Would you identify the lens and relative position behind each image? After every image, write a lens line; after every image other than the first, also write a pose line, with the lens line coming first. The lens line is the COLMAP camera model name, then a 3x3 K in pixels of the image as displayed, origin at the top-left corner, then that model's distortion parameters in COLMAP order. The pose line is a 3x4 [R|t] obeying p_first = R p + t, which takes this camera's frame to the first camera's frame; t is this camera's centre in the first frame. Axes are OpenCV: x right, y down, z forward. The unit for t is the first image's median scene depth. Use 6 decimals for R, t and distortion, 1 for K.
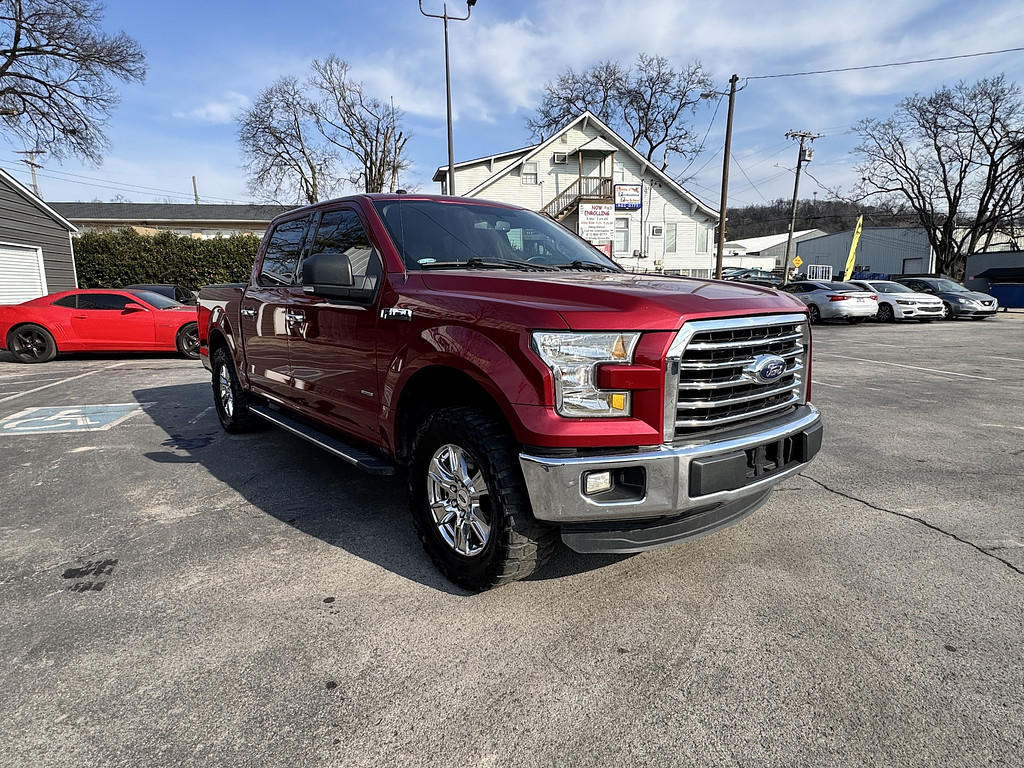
lens RADIAL K [[585.5, 0, 504.9], [0, 585.5, 385.6], [0, 0, 1]] dist [-0.003018, -0.001002]
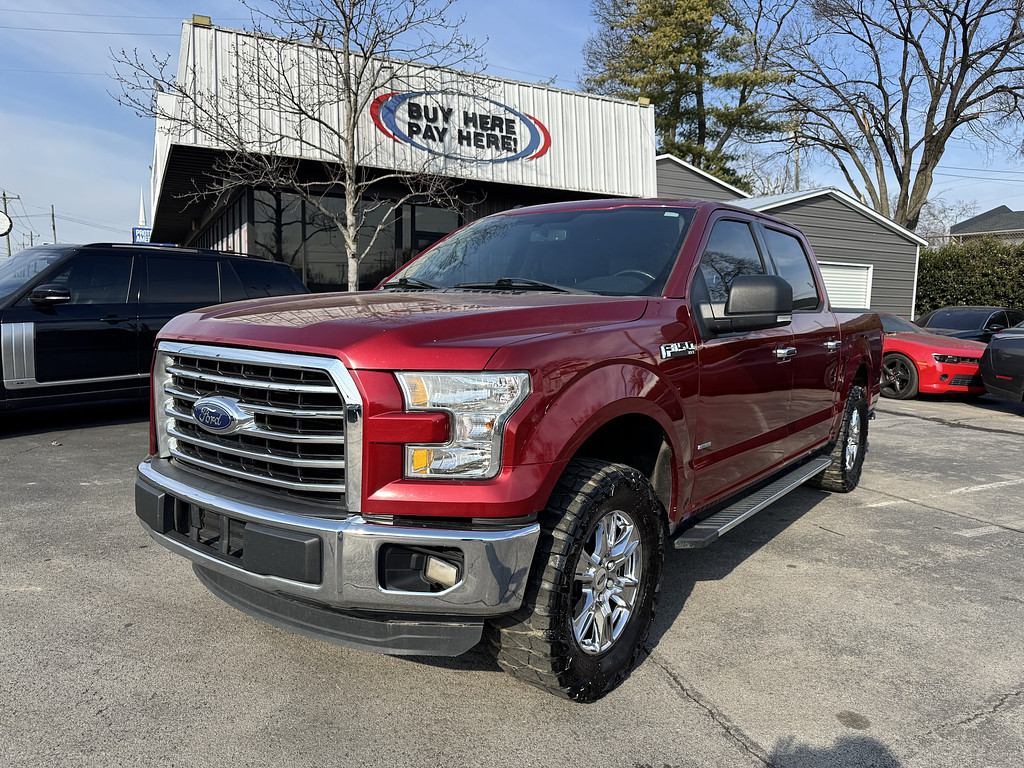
lens RADIAL K [[727.6, 0, 510.0], [0, 727.6, 387.4], [0, 0, 1]] dist [0.016630, -0.017594]
pose [[0.237270, 0.124564, -0.963425, 0.972325], [-0.183046, 0.979713, 0.081590, -0.141847], [0.954043, 0.156992, 0.255257, 0.739581]]
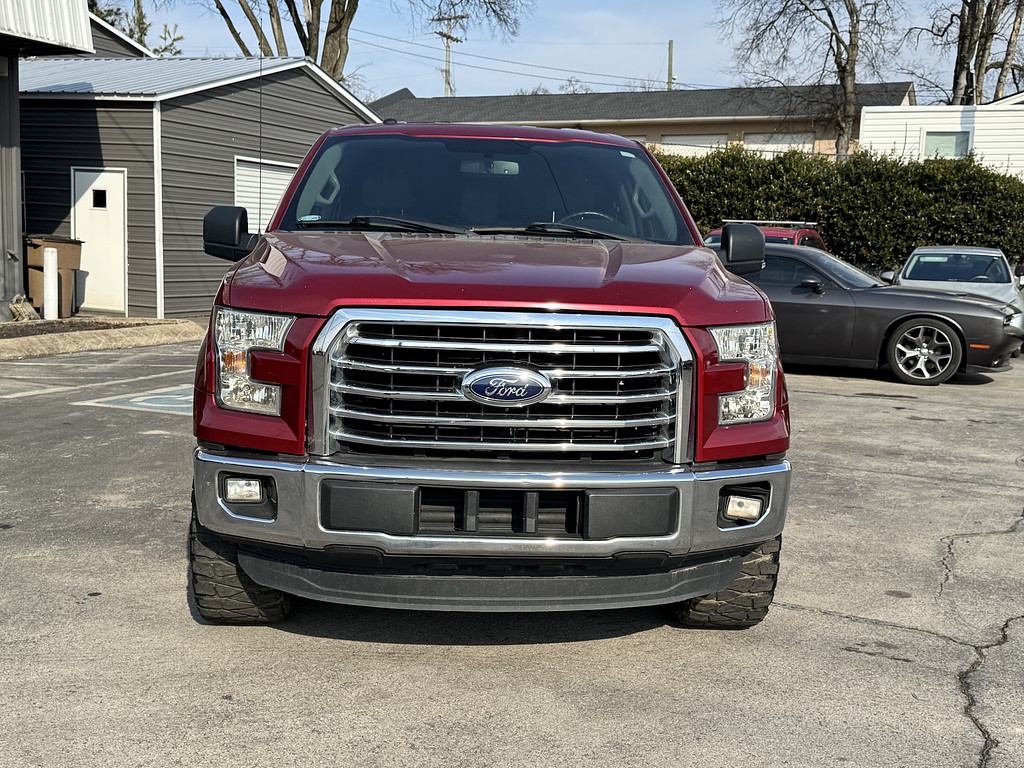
lens RADIAL K [[1198.4, 0, 515.0], [0, 1198.4, 383.5], [0, 0, 1]] dist [0.068924, 0.000000]
pose [[0.810356, 0.104074, -0.576622, 0.853627], [-0.133302, 0.991039, -0.008465, -0.013886], [0.570574, 0.083724, 0.816968, -0.114916]]
